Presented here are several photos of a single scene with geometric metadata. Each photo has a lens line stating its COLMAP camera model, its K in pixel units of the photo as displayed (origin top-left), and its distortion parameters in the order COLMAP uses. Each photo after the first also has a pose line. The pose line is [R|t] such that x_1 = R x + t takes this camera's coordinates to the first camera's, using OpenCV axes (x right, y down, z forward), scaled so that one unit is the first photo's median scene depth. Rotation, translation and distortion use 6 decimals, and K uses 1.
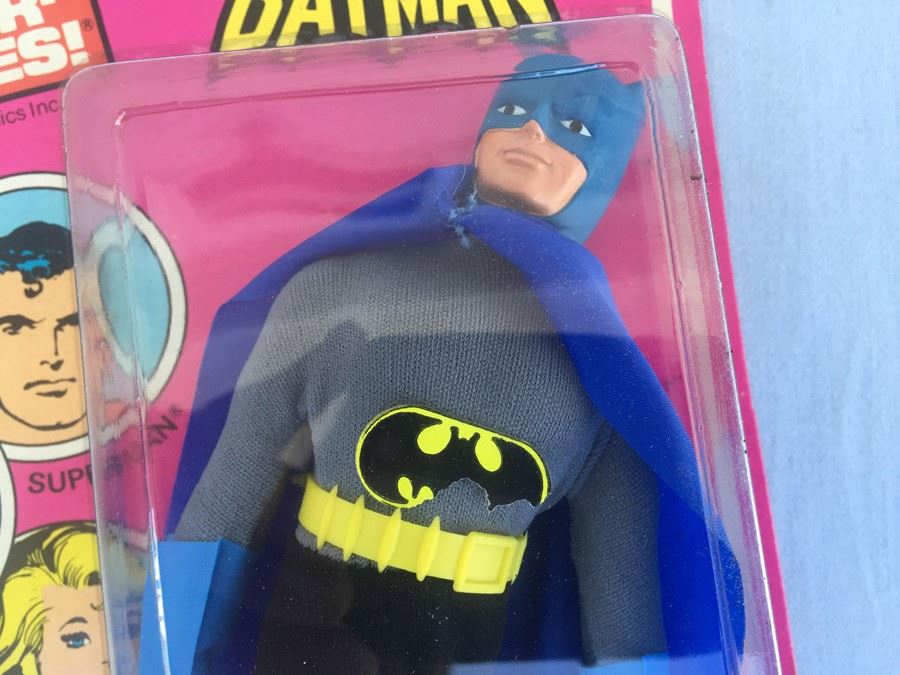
lens RADIAL K [[845.6, 0, 450.0], [0, 845.6, 337.5], [0, 0, 1]] dist [0.081873, -0.205524]
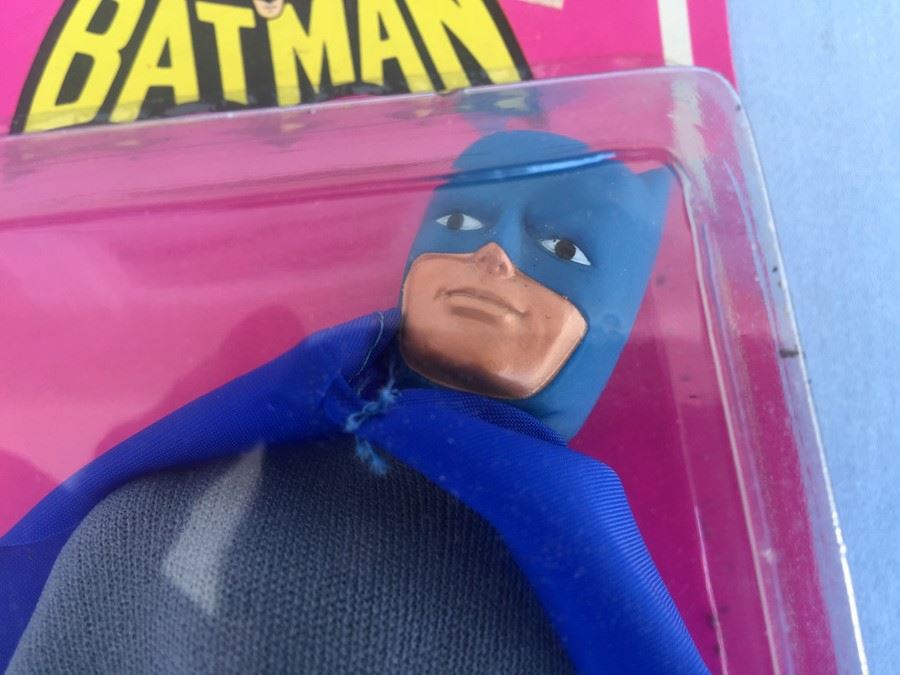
lens RADIAL K [[845.6, 0, 450.0], [0, 845.6, 337.5], [0, 0, 1]] dist [0.081873, -0.205524]
pose [[0.999397, -0.022228, 0.026682, 0.042087], [0.023893, 0.997677, -0.063795, -0.127748], [-0.025202, 0.064395, 0.997606, 0.347788]]
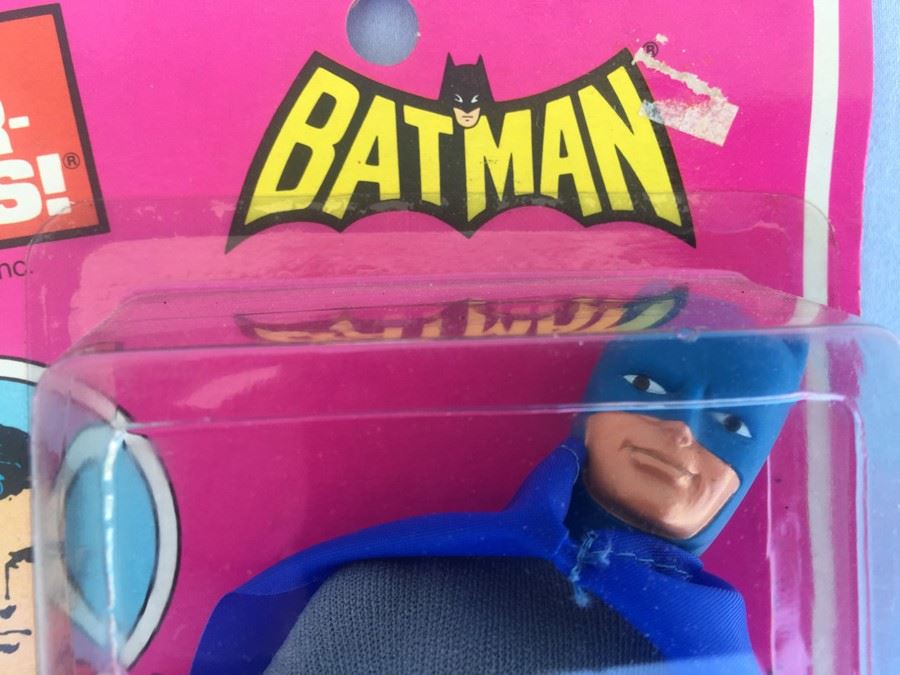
lens RADIAL K [[845.6, 0, 450.0], [0, 845.6, 337.5], [0, 0, 1]] dist [0.081873, -0.205524]
pose [[0.994829, 0.089972, 0.047122, -0.118998], [-0.093005, 0.993428, 0.066716, -0.298079], [-0.040810, -0.070753, 0.996659, 0.232863]]
